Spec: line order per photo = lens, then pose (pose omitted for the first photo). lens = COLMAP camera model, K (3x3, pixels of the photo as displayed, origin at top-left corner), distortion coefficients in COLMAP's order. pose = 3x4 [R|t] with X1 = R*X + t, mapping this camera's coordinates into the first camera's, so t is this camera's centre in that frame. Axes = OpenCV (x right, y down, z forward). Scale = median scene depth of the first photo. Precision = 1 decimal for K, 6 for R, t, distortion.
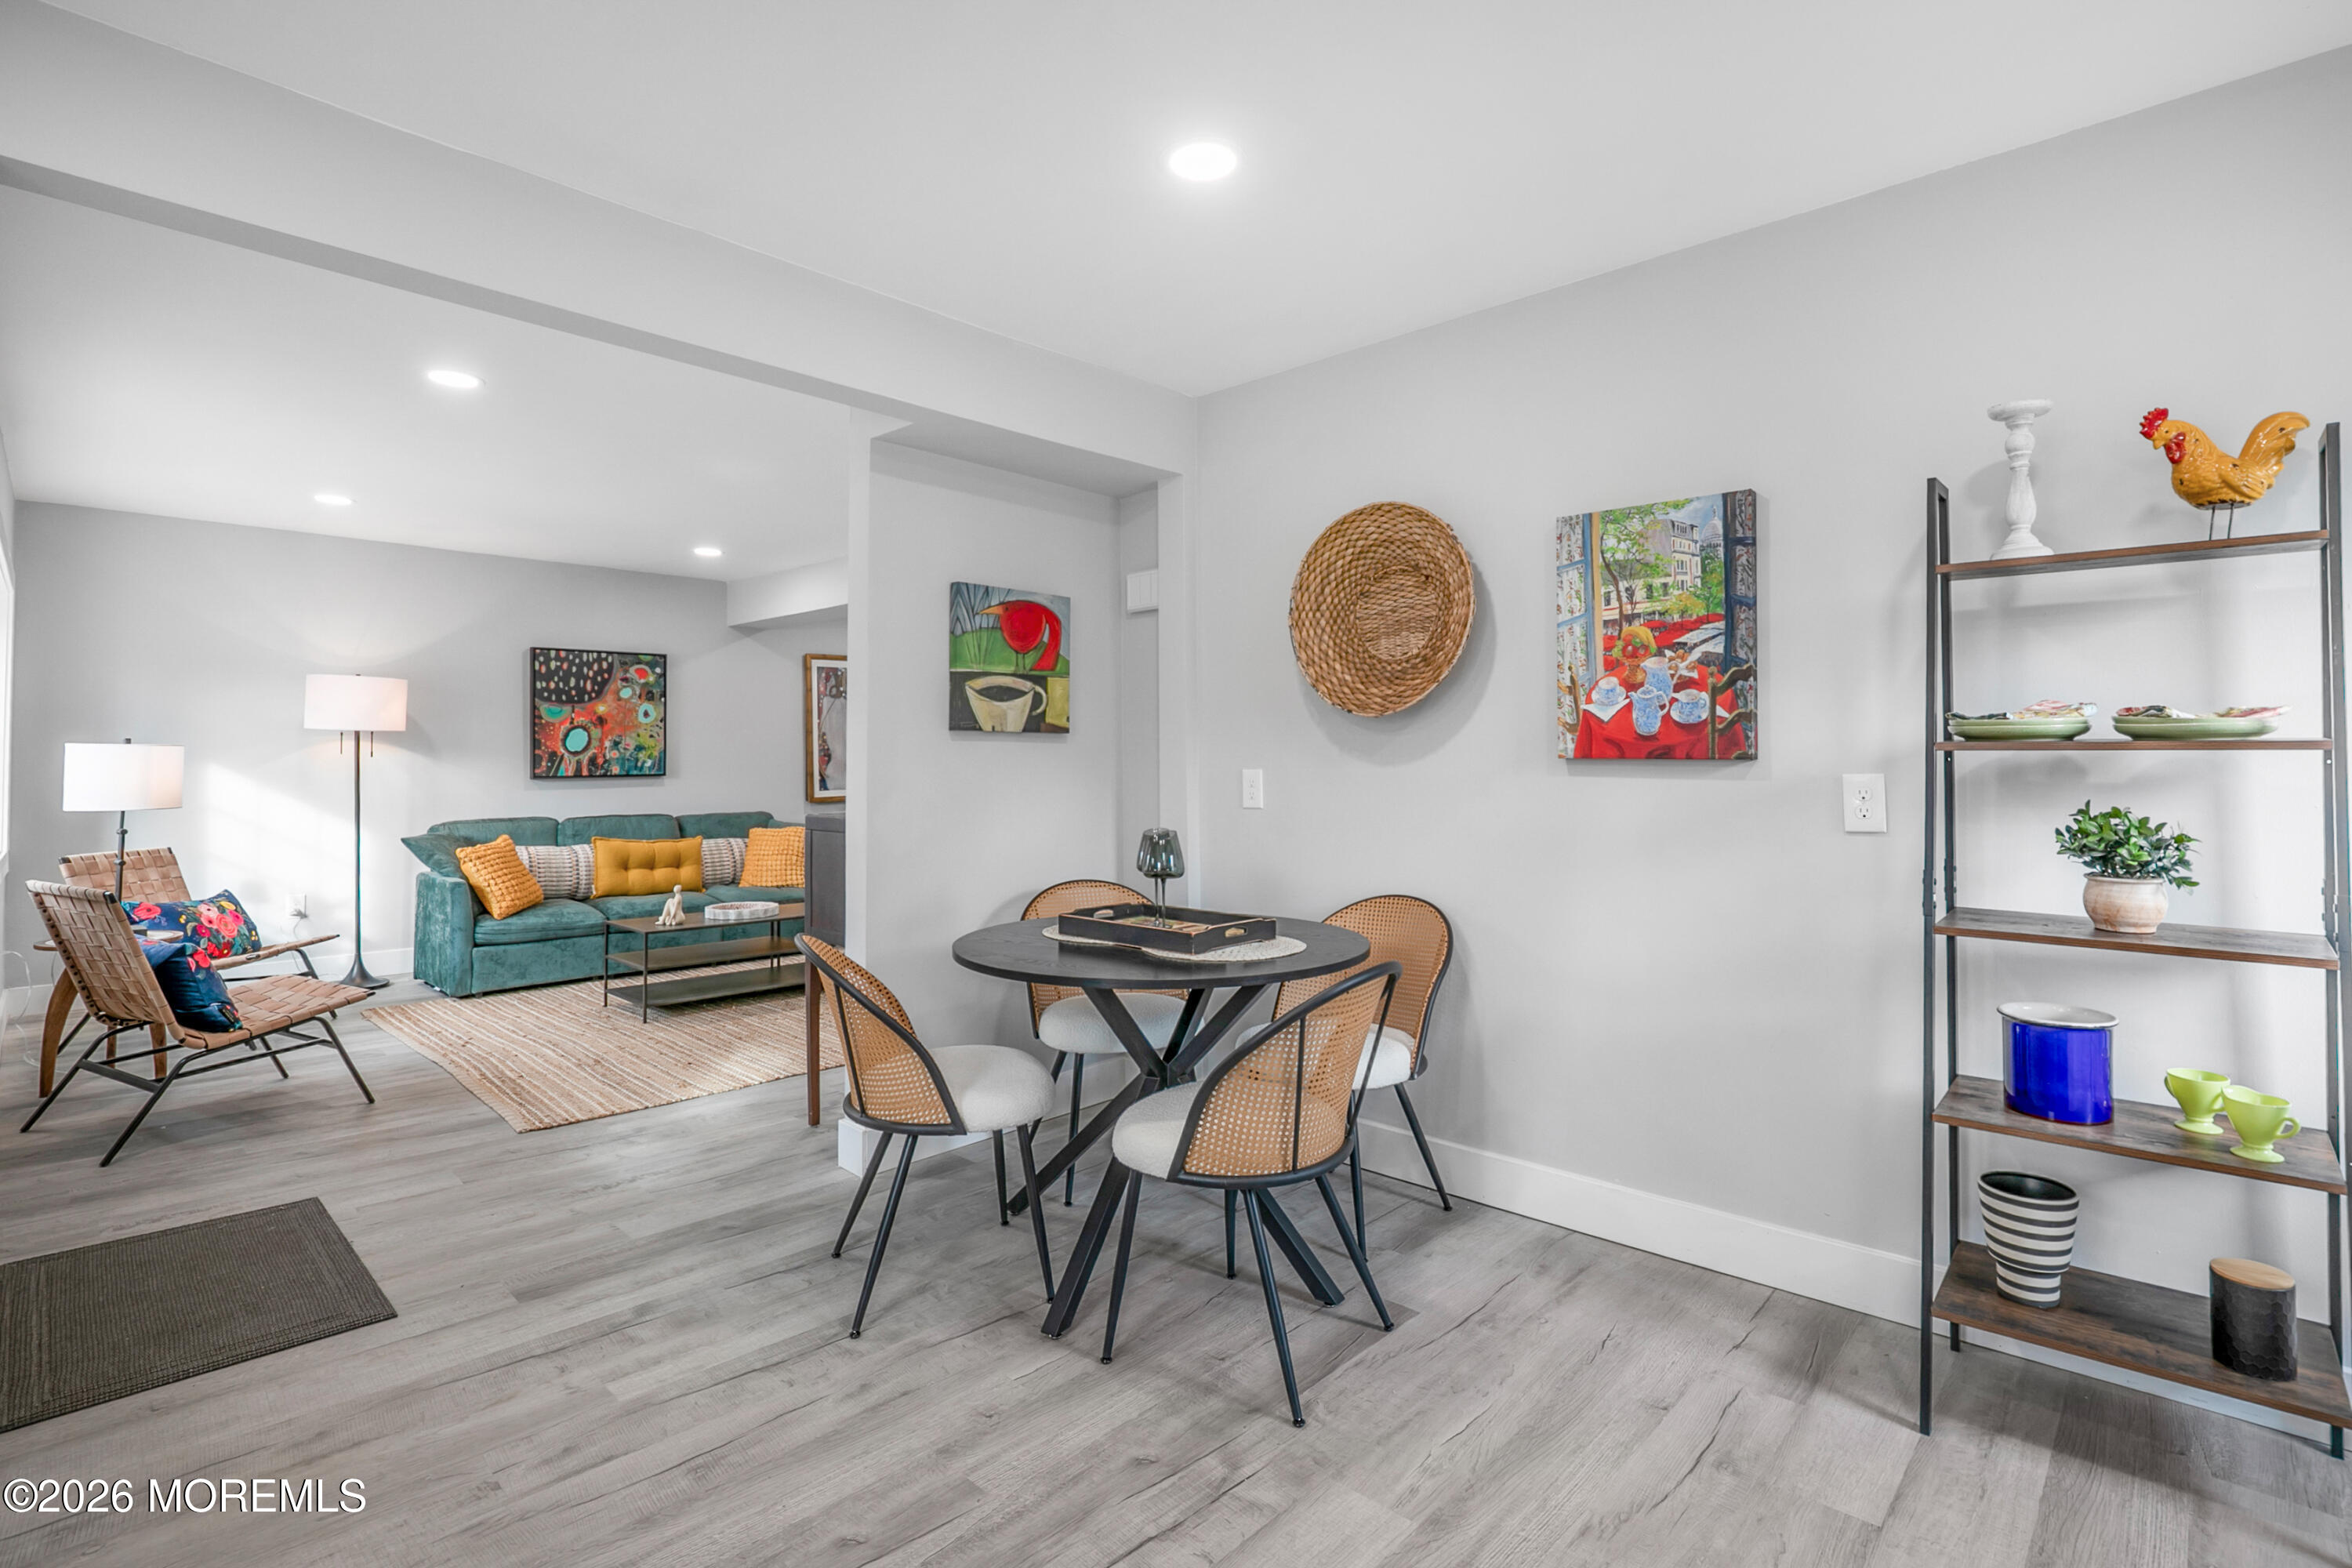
lens RADIAL K [[1088.0, 0, 1168.4], [0, 1088.0, 734.7], [0, 0, 1]] dist [-0.036716, 0.007484]
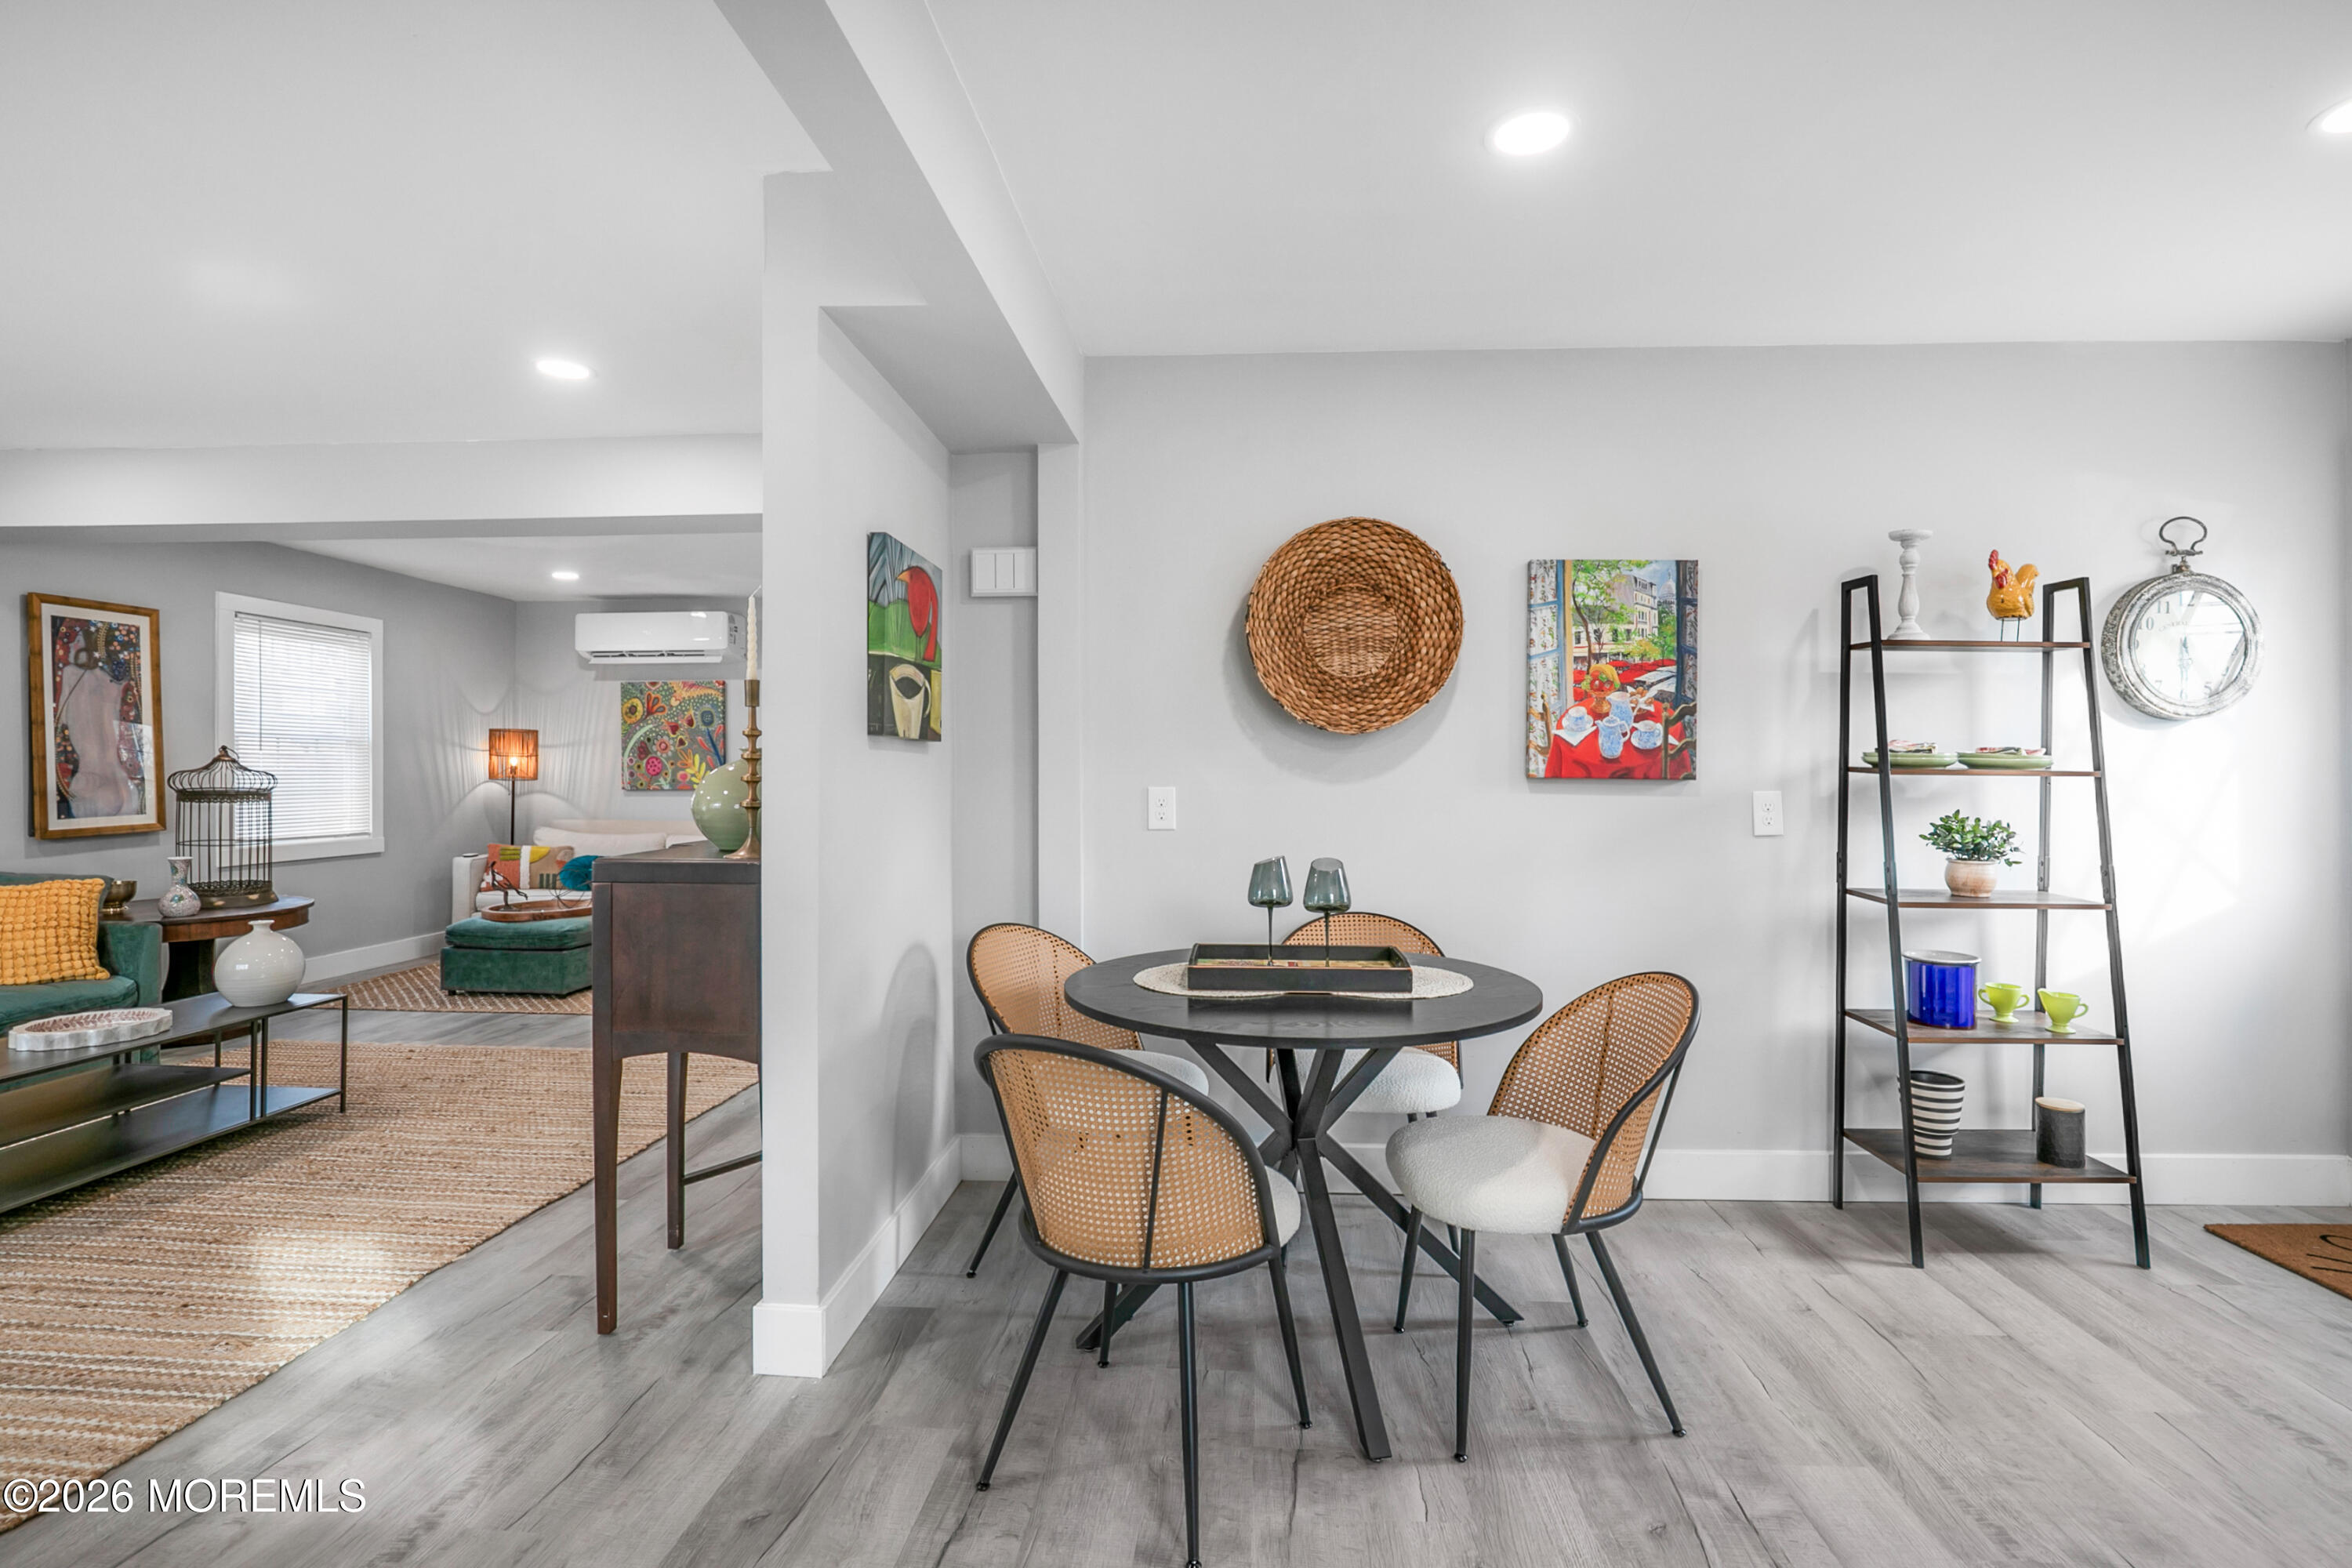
lens RADIAL K [[1088.0, 0, 1185.1], [0, 1088.0, 765.8], [0, 0, 1]] dist [-0.036716, 0.007484]
pose [[0.768606, 0.011703, 0.639615, -0.507718], [-0.021907, 0.999728, 0.008033, 0.007305], [-0.639347, -0.020187, 0.768653, 0.304817]]
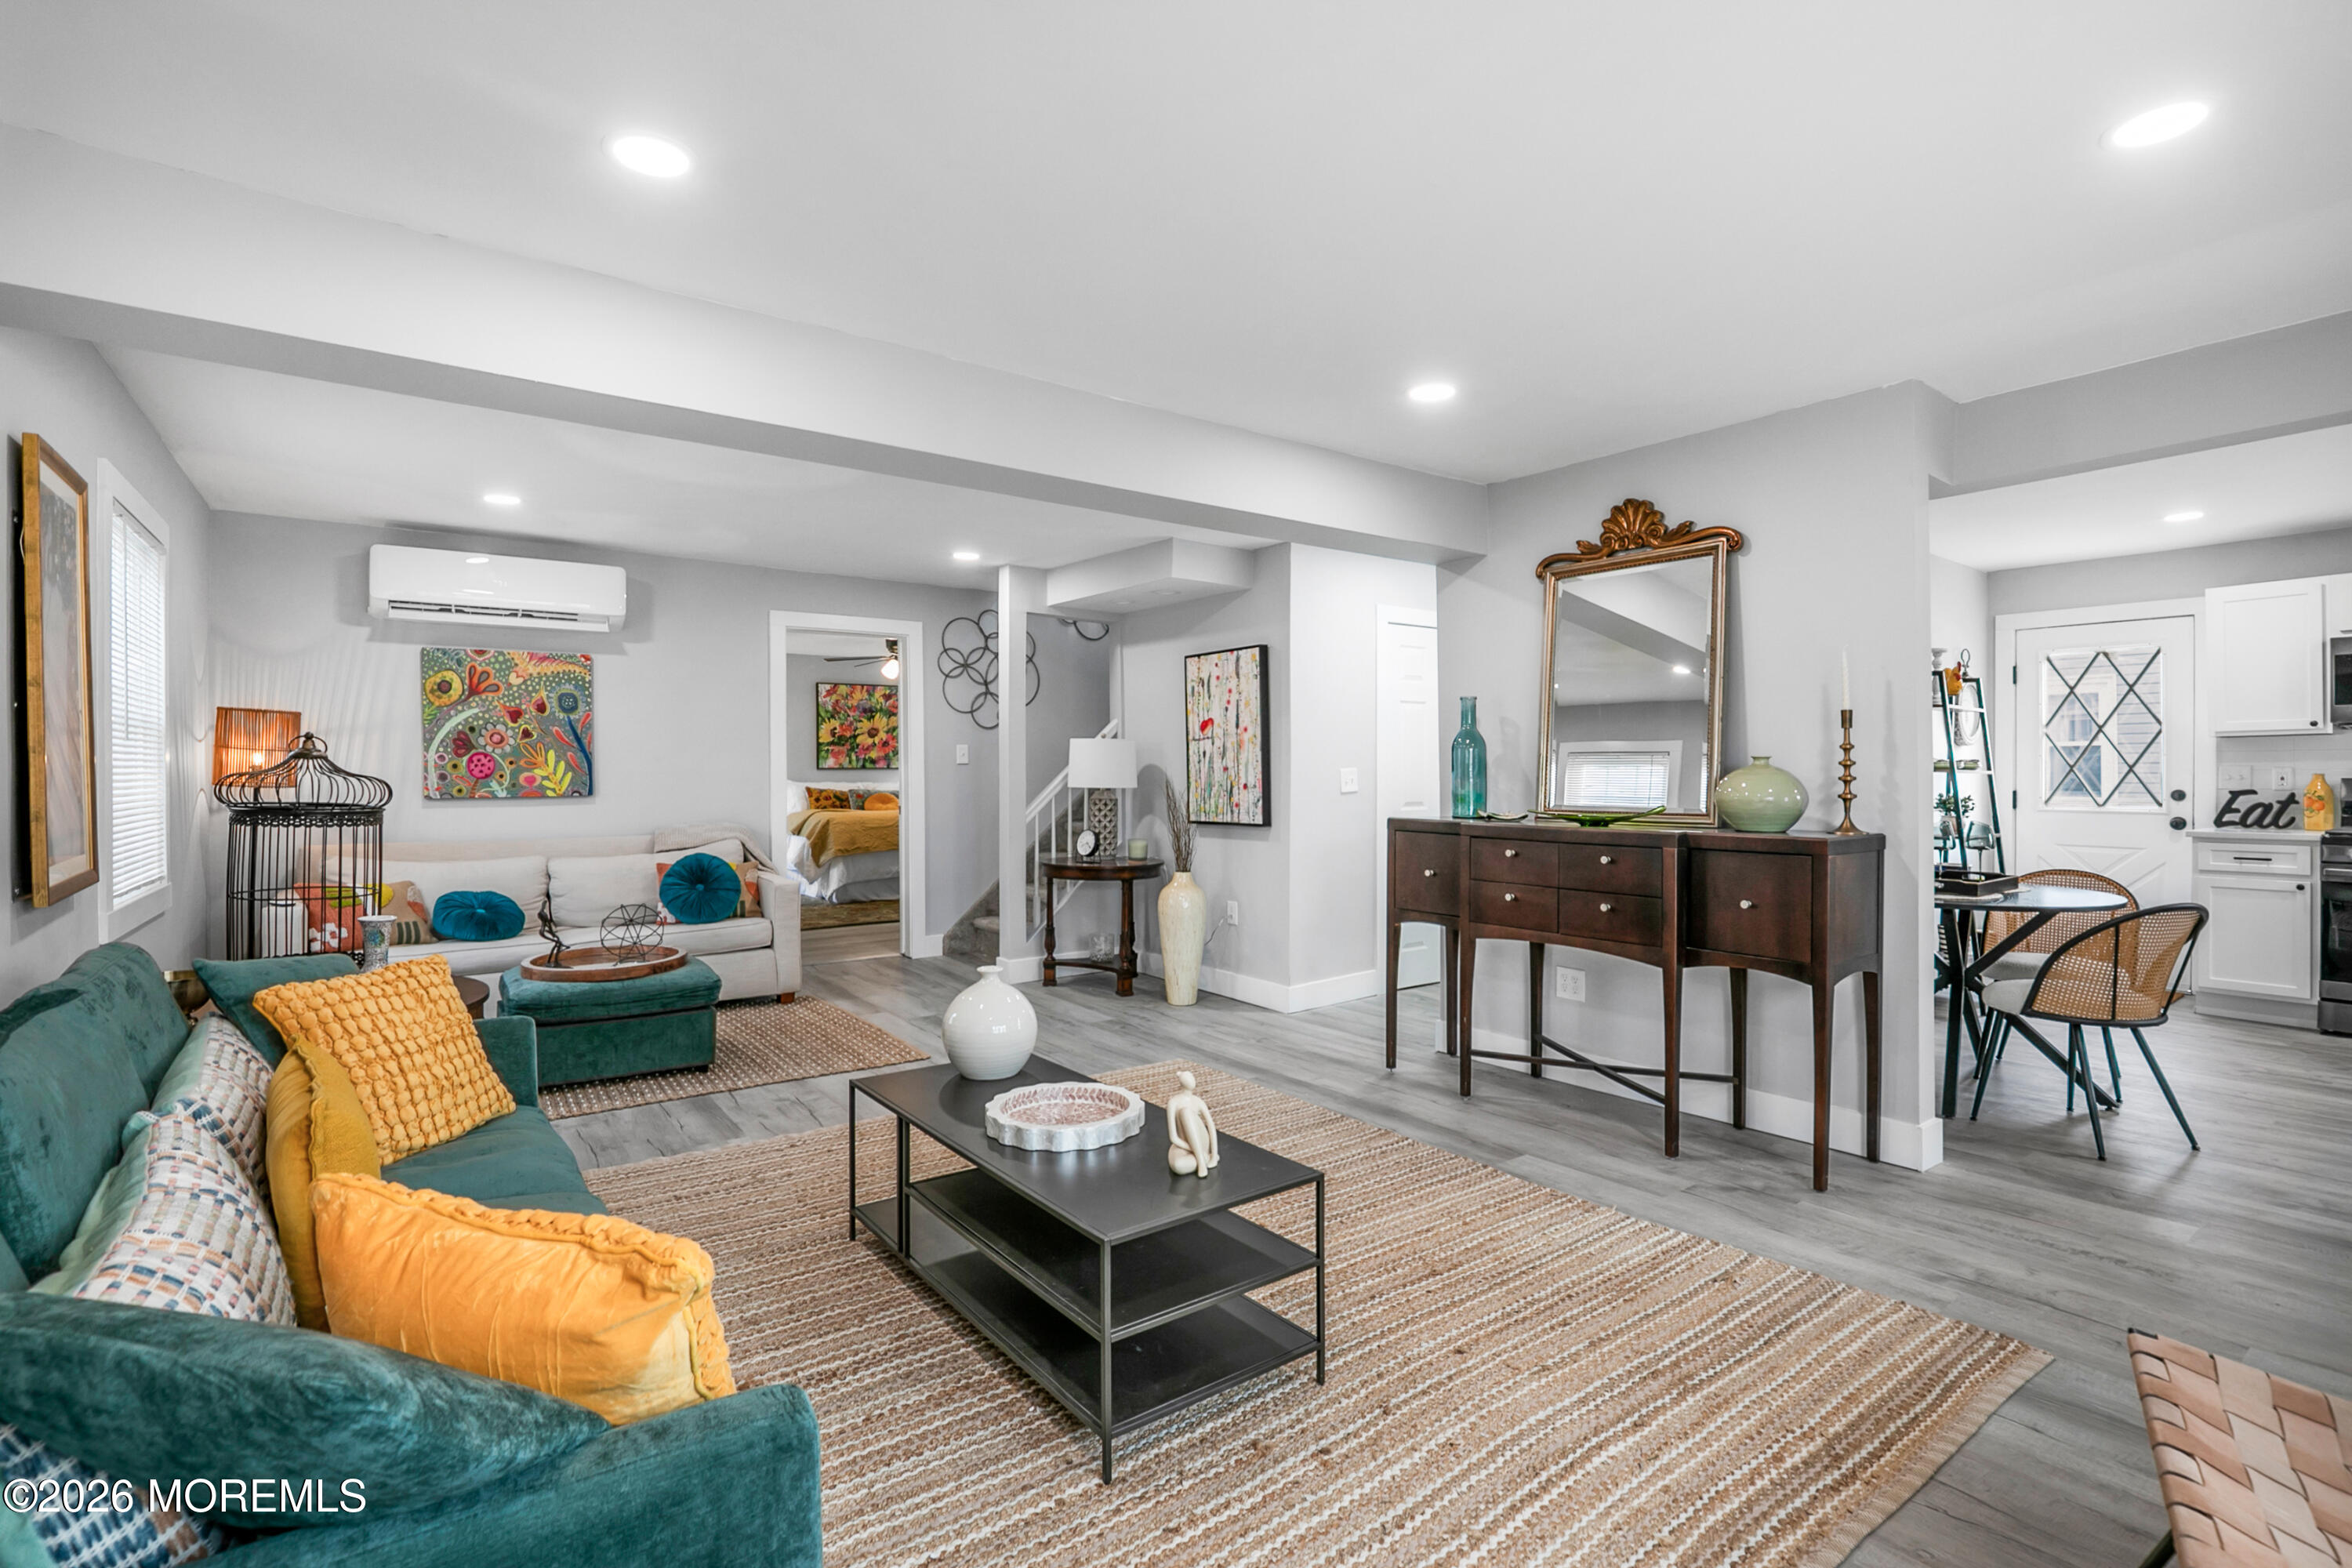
lens RADIAL K [[1088.0, 0, 1175.0], [0, 1088.0, 774.6], [0, 0, 1]] dist [-0.036716, 0.007484]
pose [[0.178052, 0.002140, 0.984019, -1.369339], [-0.024257, 0.999703, 0.002215, 0.035779], [-0.983722, -0.024263, 0.178051, 1.461719]]
